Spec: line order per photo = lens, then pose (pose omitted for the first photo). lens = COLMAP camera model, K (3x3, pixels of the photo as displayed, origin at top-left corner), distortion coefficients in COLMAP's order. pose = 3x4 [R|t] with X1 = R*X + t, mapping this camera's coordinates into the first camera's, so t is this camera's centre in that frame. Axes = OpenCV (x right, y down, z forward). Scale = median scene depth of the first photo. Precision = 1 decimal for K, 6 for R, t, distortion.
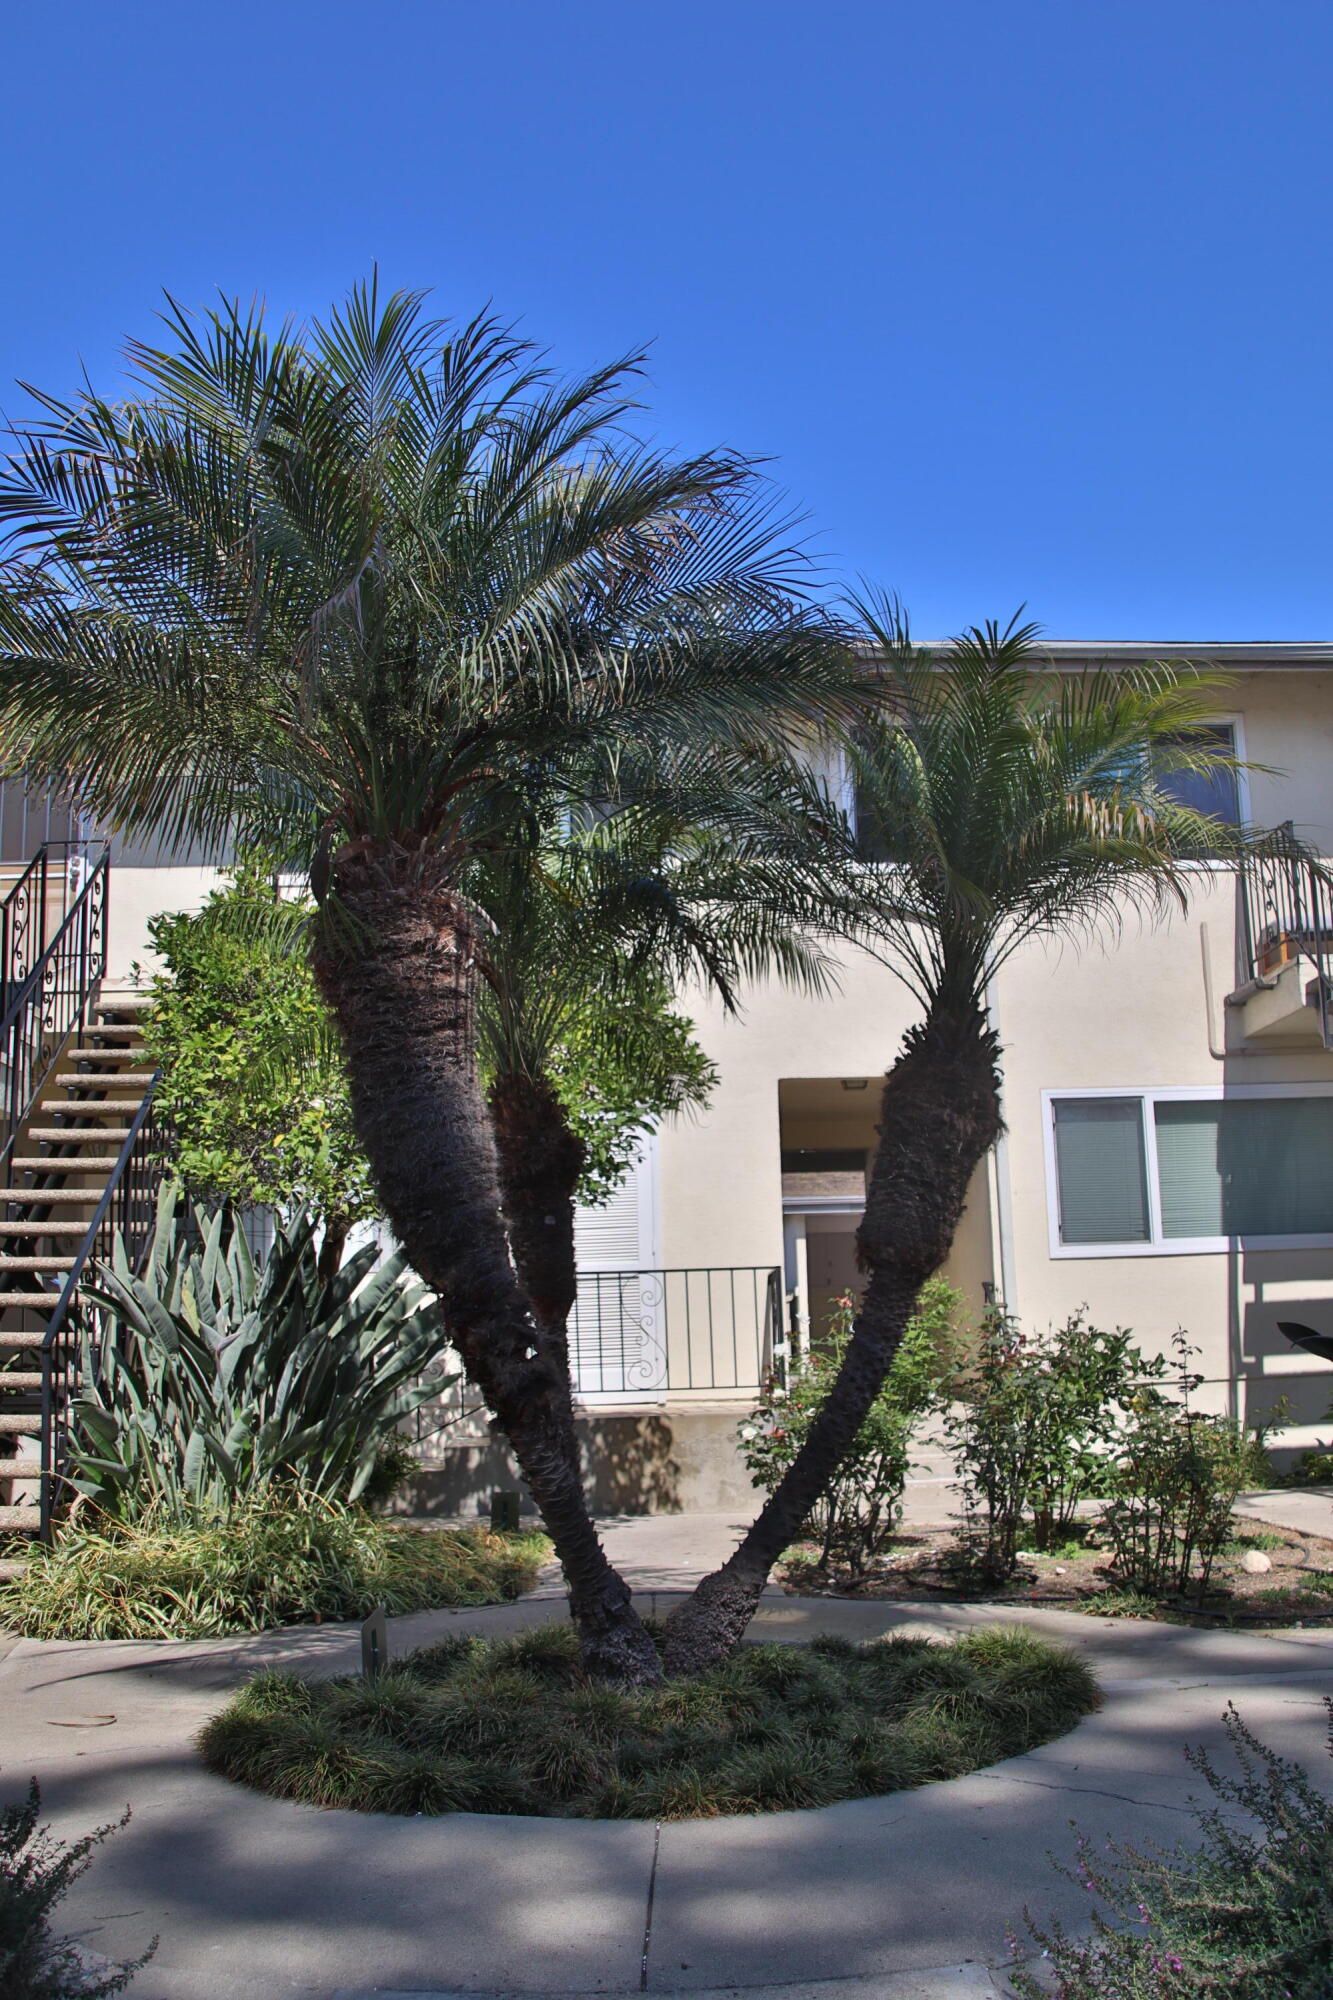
lens RADIAL K [[1898.6, 0, 670.2], [0, 1898.6, 1012.0], [0, 0, 1]] dist [-0.172325, 0.170102]
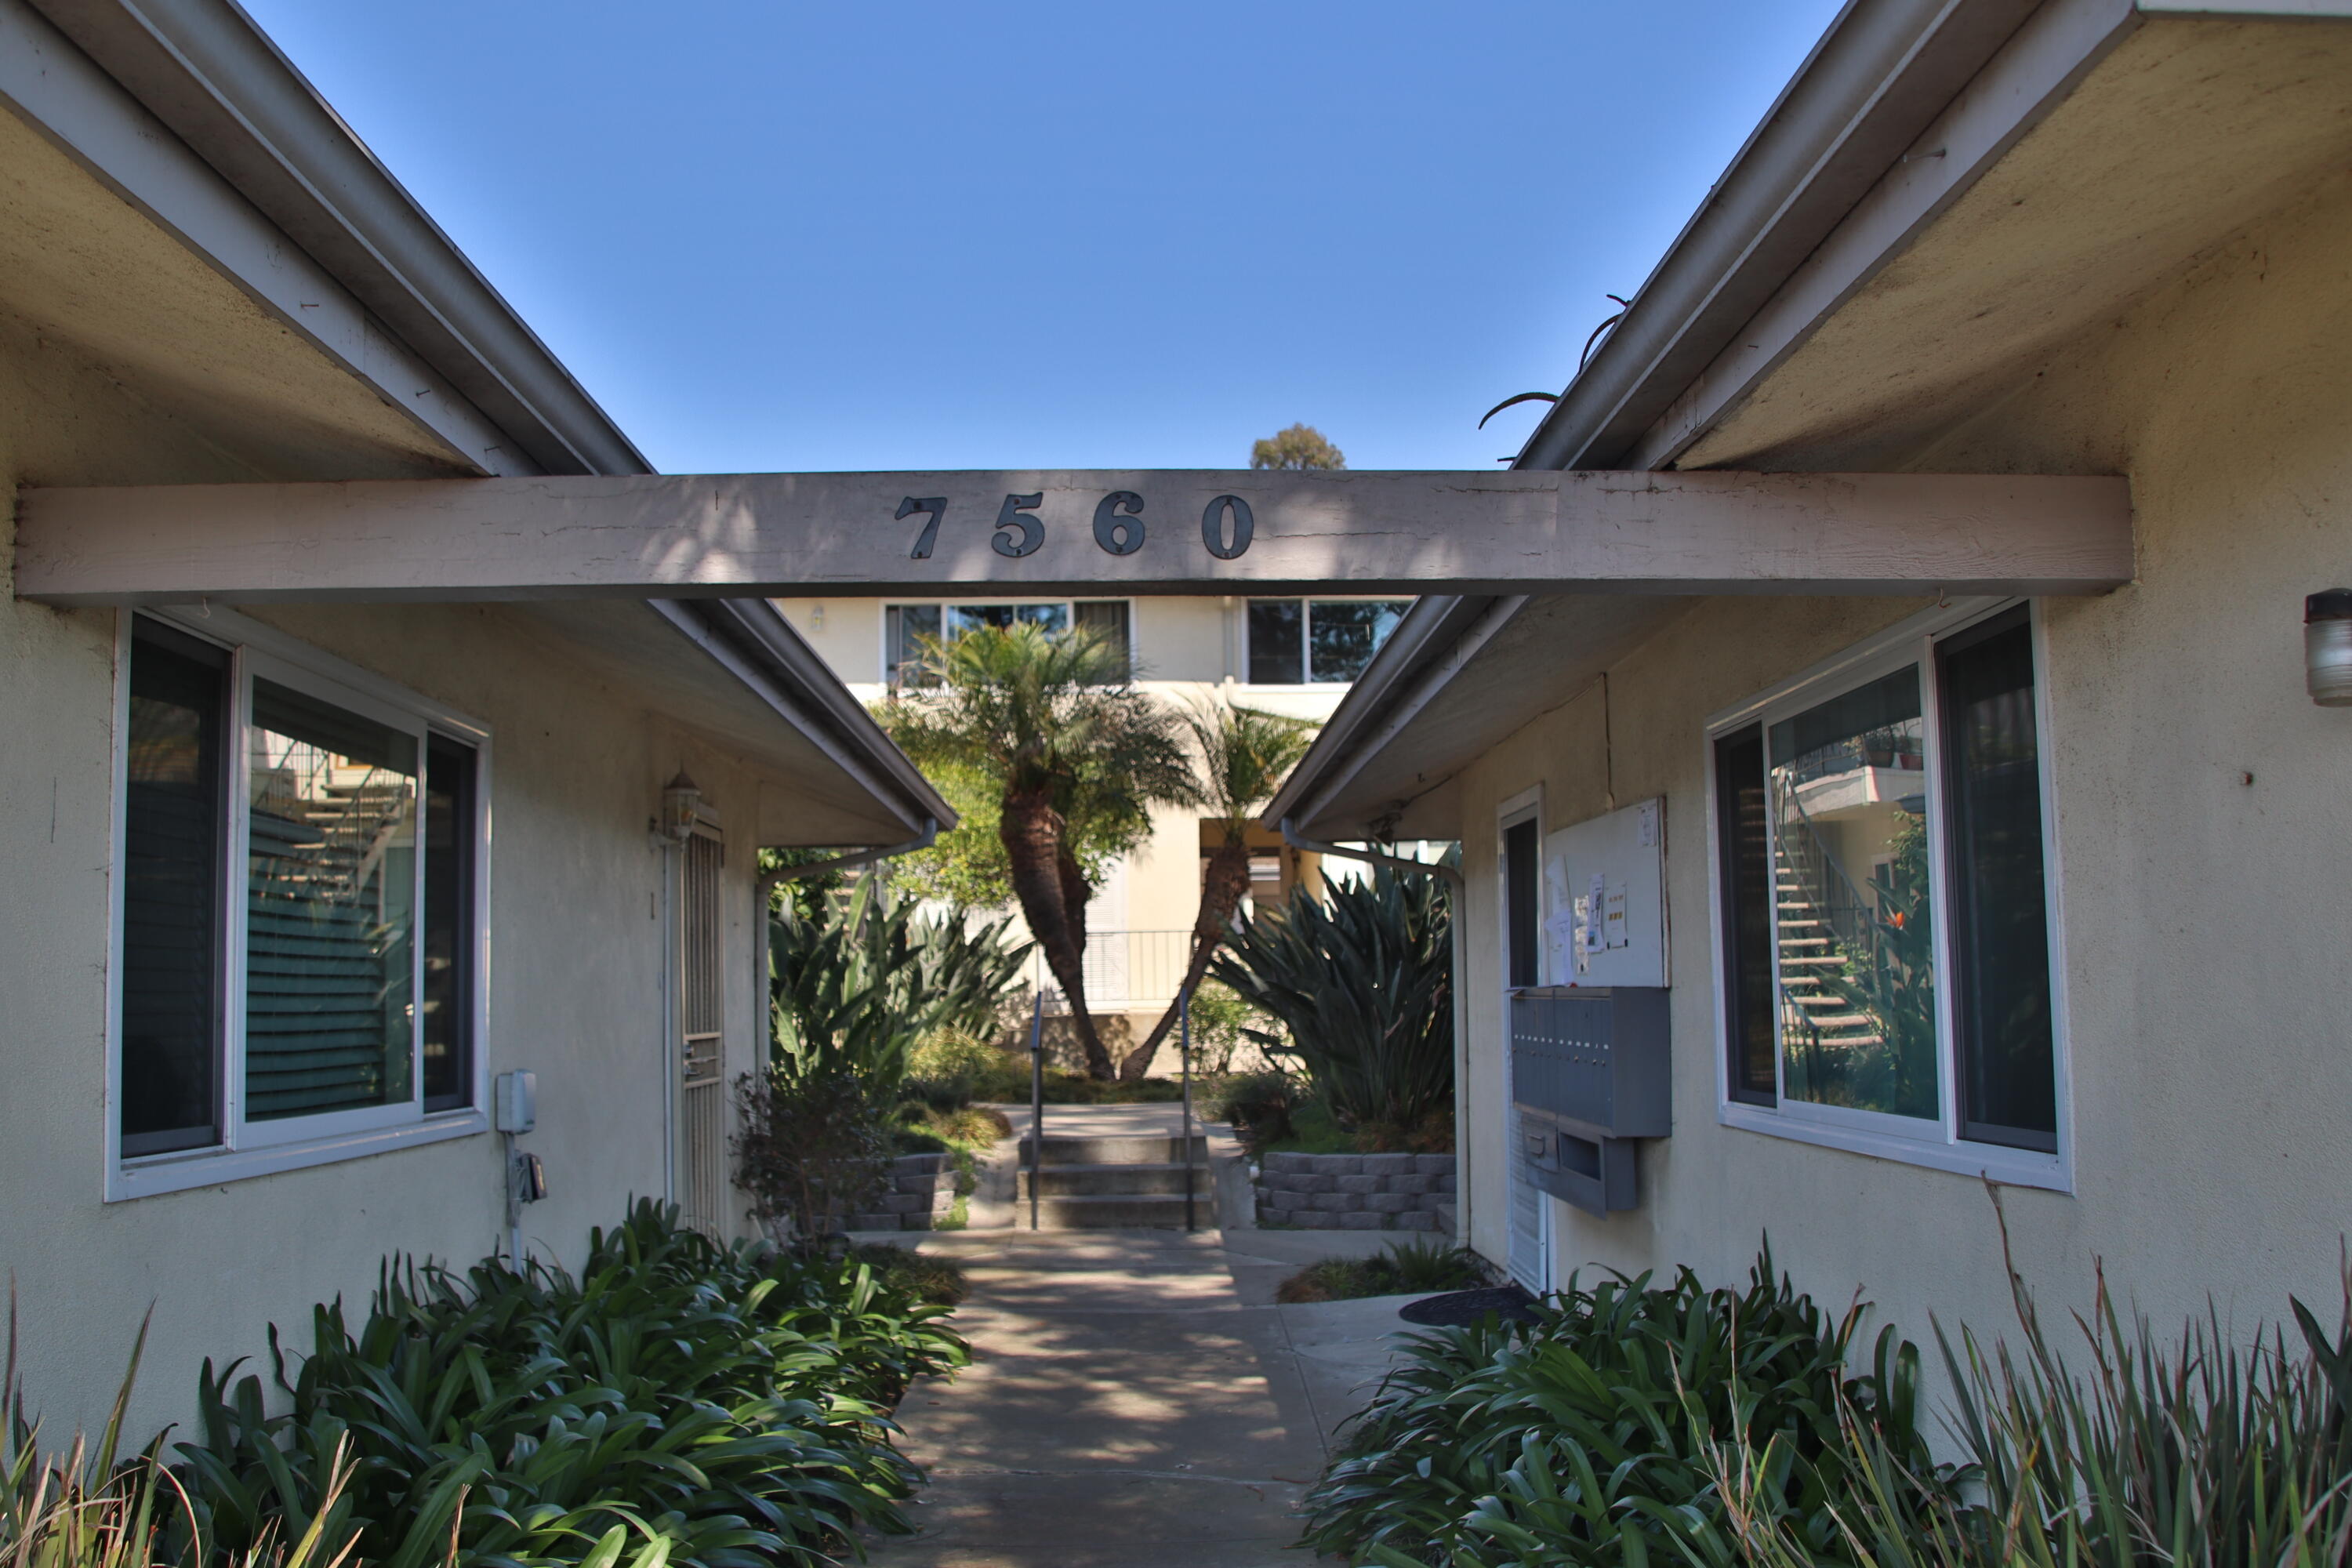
lens RADIAL K [[2196.6, 0, 1149.3], [0, 2196.6, 797.0], [0, 0, 1]] dist [-0.158456, 0.119614]
pose [[0.999905, 0.013483, -0.002896, 0.032832], [-0.013197, 0.996473, 0.082871, -0.238378], [0.004003, -0.082825, 0.996556, -1.553341]]
